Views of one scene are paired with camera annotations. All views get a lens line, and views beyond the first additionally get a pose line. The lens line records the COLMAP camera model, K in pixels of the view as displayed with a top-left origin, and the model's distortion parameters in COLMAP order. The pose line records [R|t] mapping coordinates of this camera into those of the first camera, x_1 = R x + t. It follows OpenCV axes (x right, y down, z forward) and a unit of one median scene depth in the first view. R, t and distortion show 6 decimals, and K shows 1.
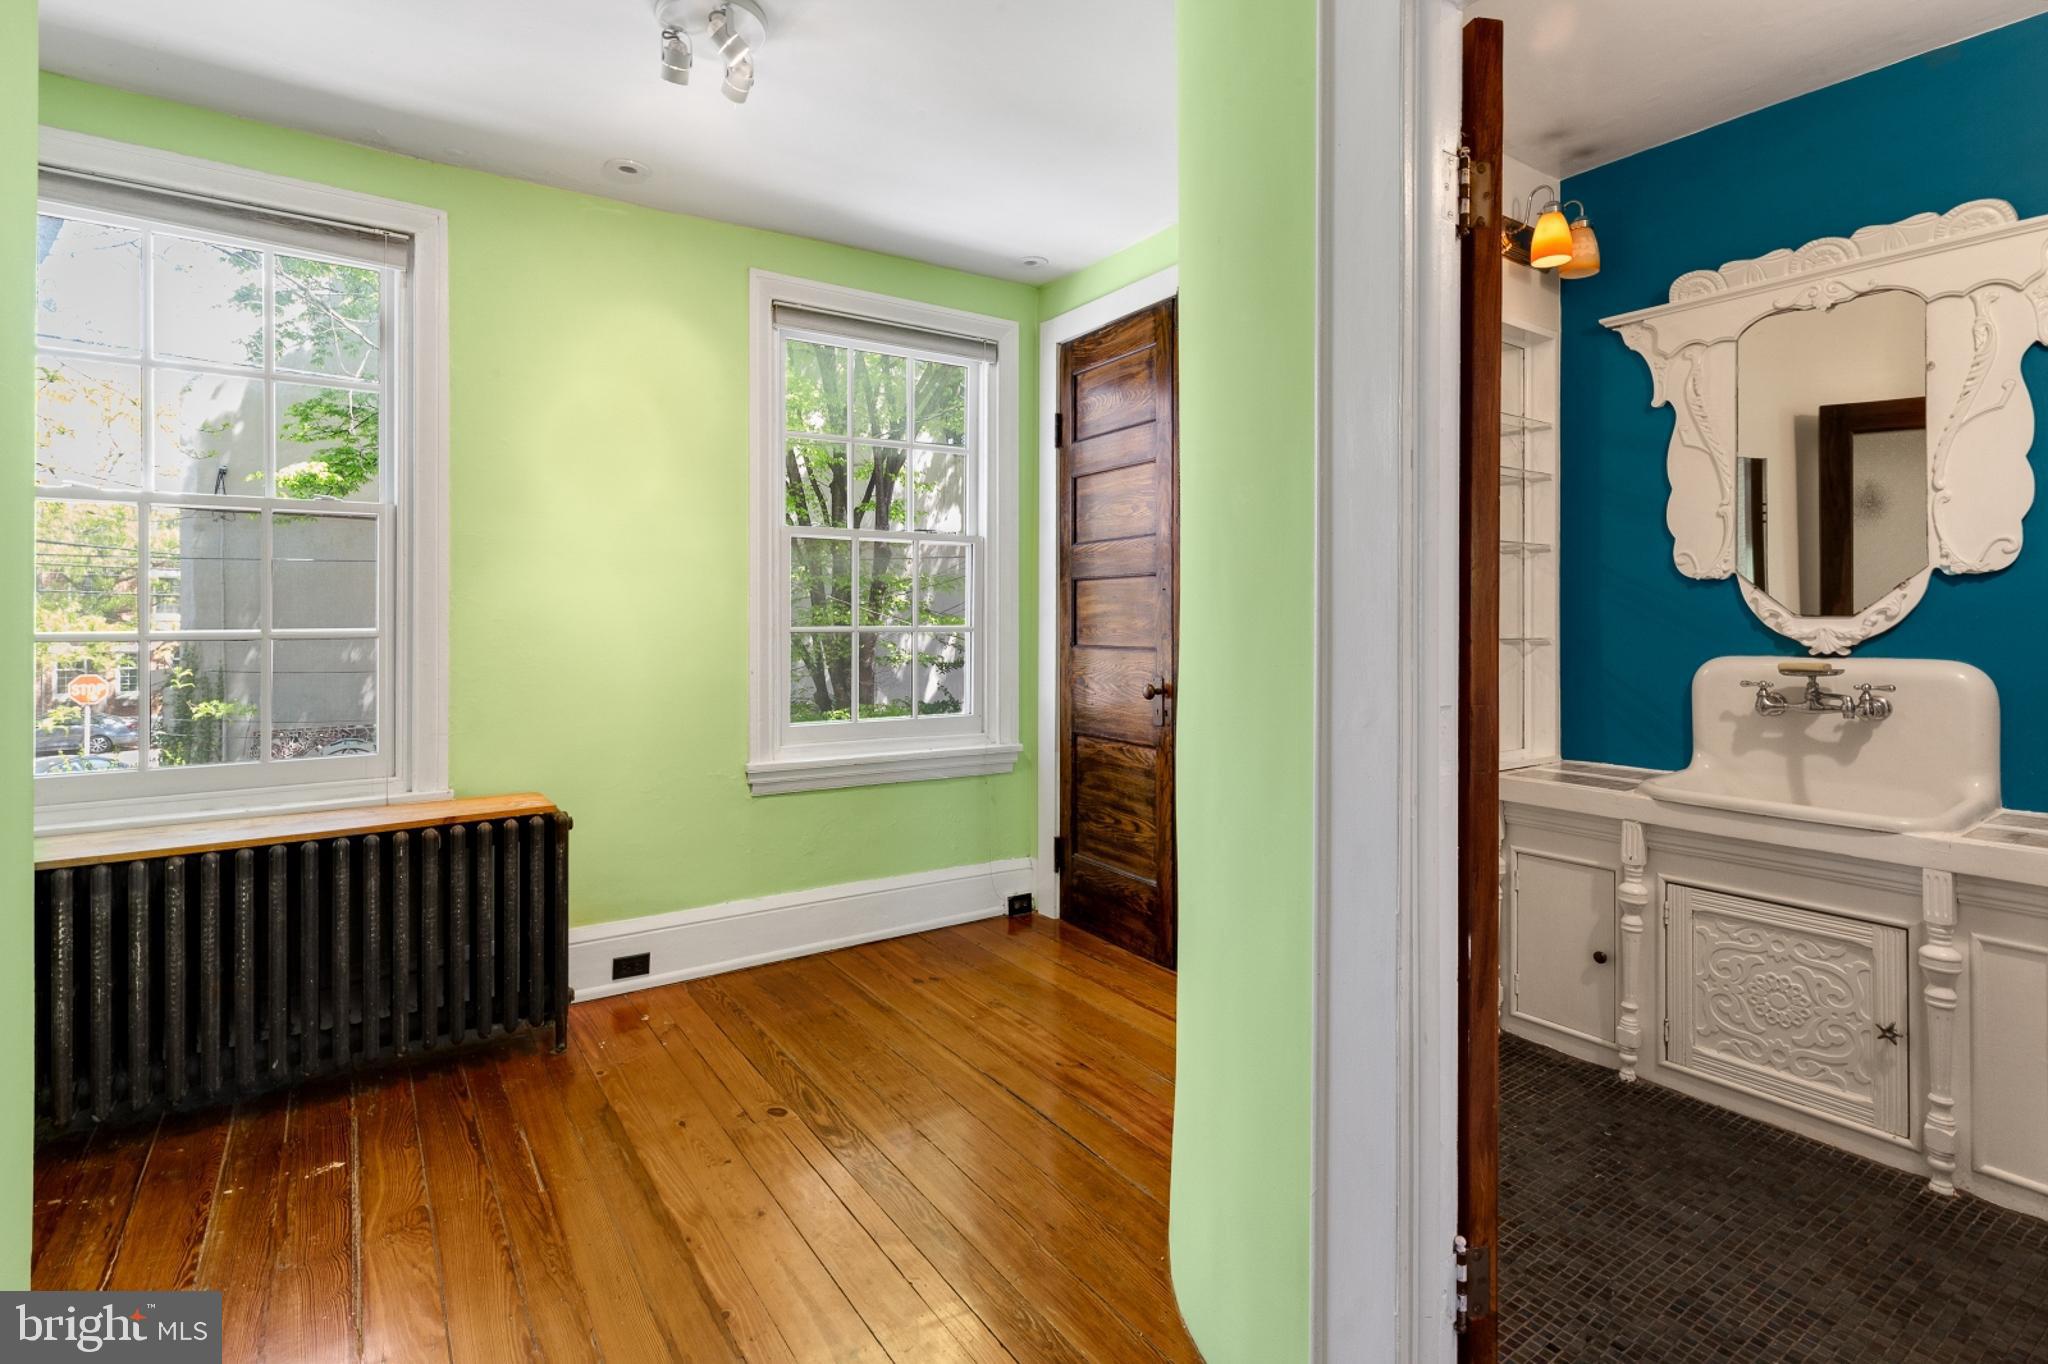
lens RADIAL K [[959.0, 0, 1018.0], [0, 959.0, 631.9], [0, 0, 1]] dist [0.000786, -0.001492]
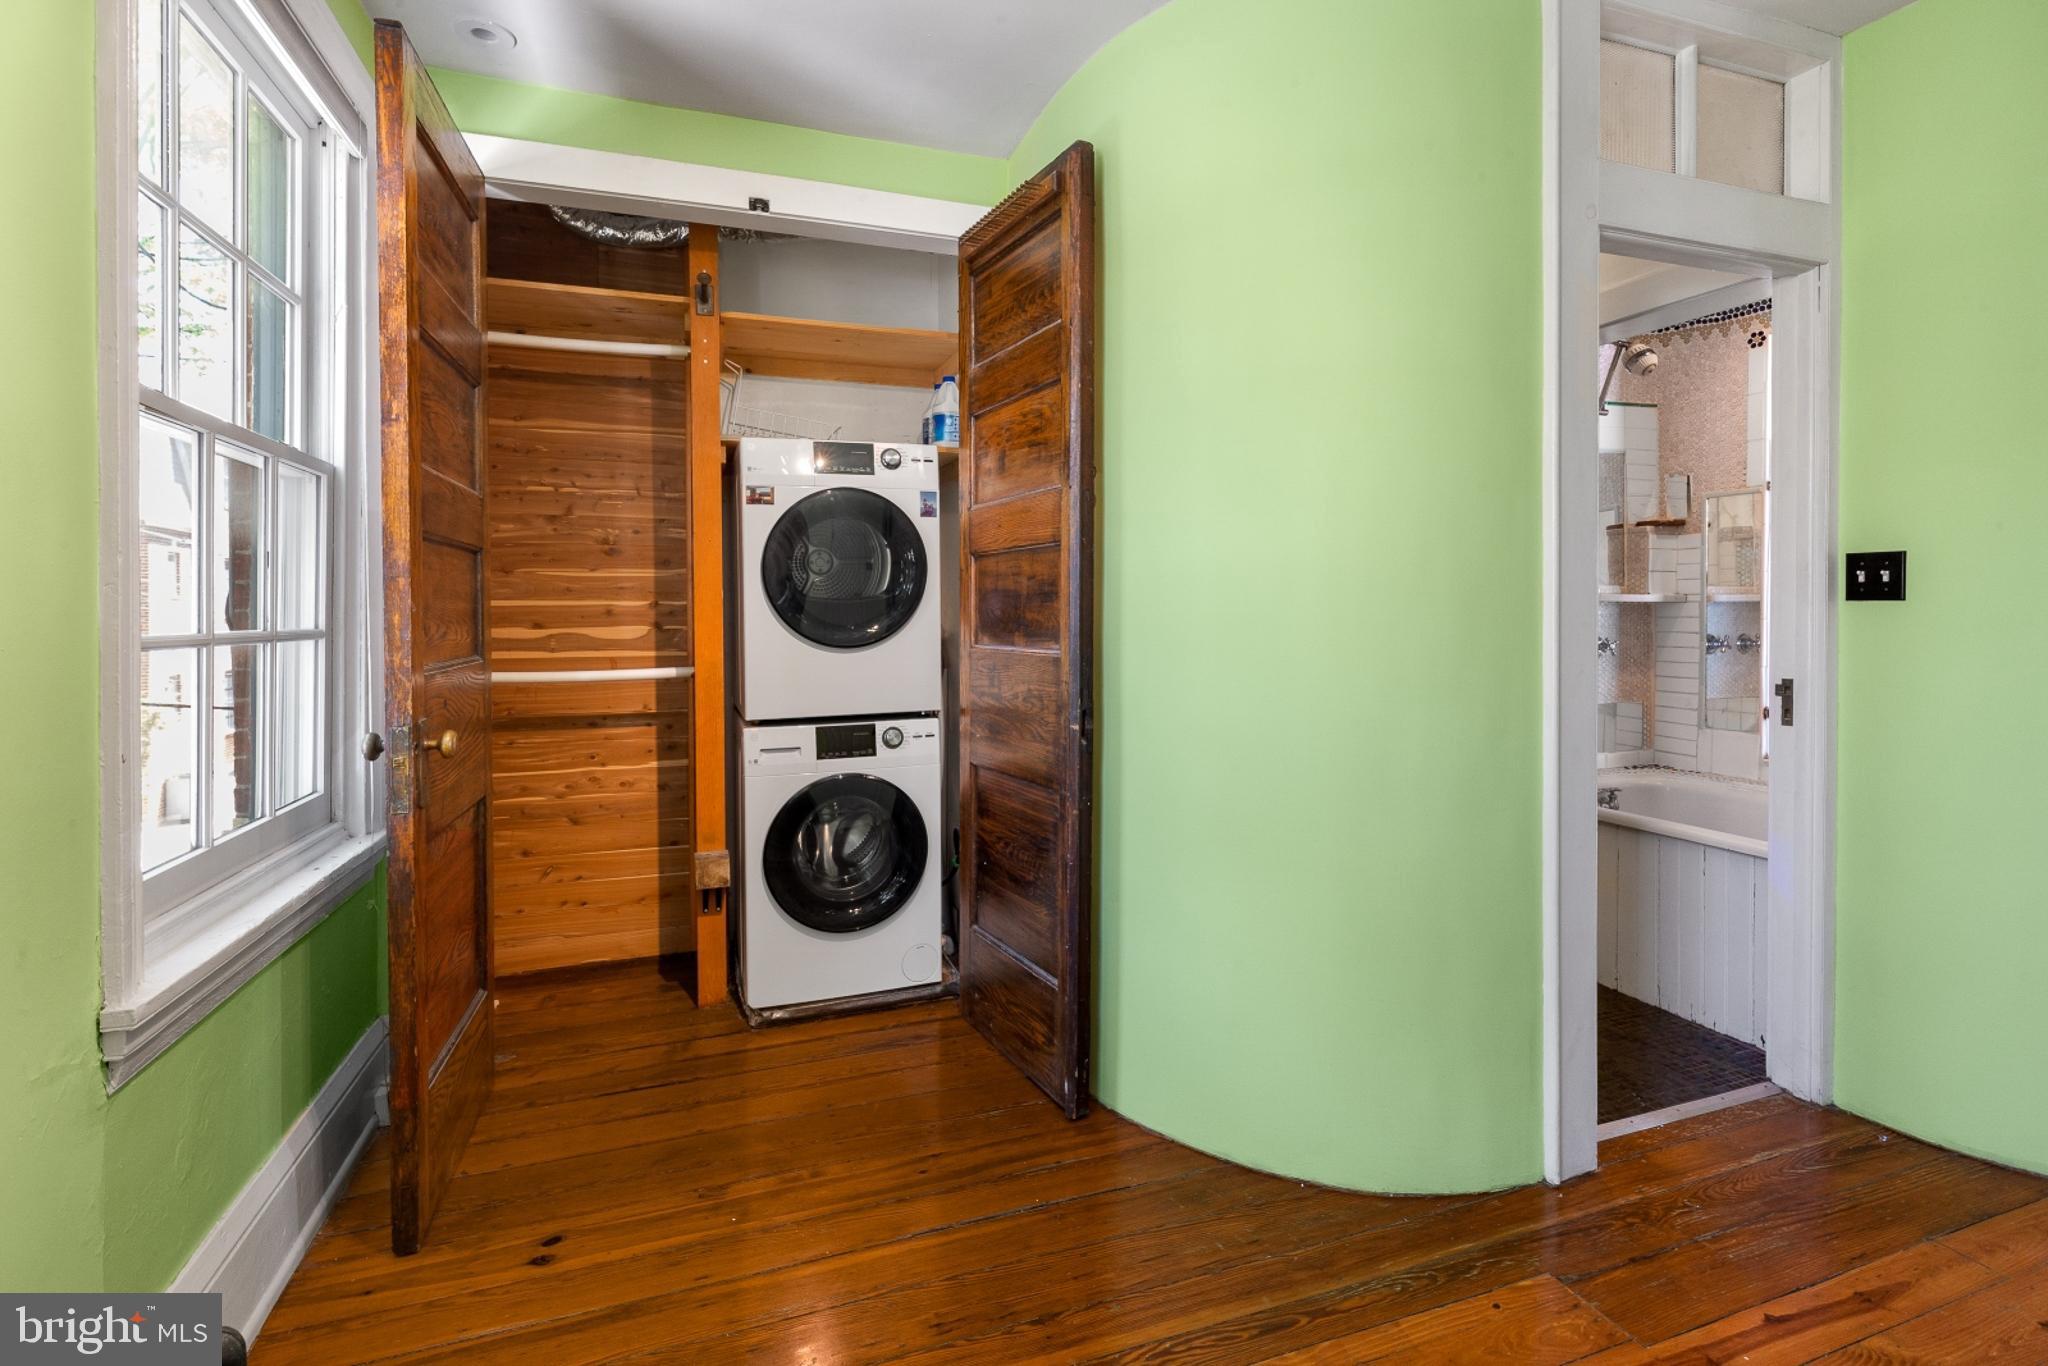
lens RADIAL K [[959.0, 0, 1018.0], [0, 959.0, 632.9], [0, 0, 1]] dist [0.000786, -0.001492]
pose [[0.242386, -0.022049, 0.969929, -0.580225], [0.008315, 0.999752, 0.020649, -0.013780], [-0.970144, 0.003059, 0.242510, 0.596541]]
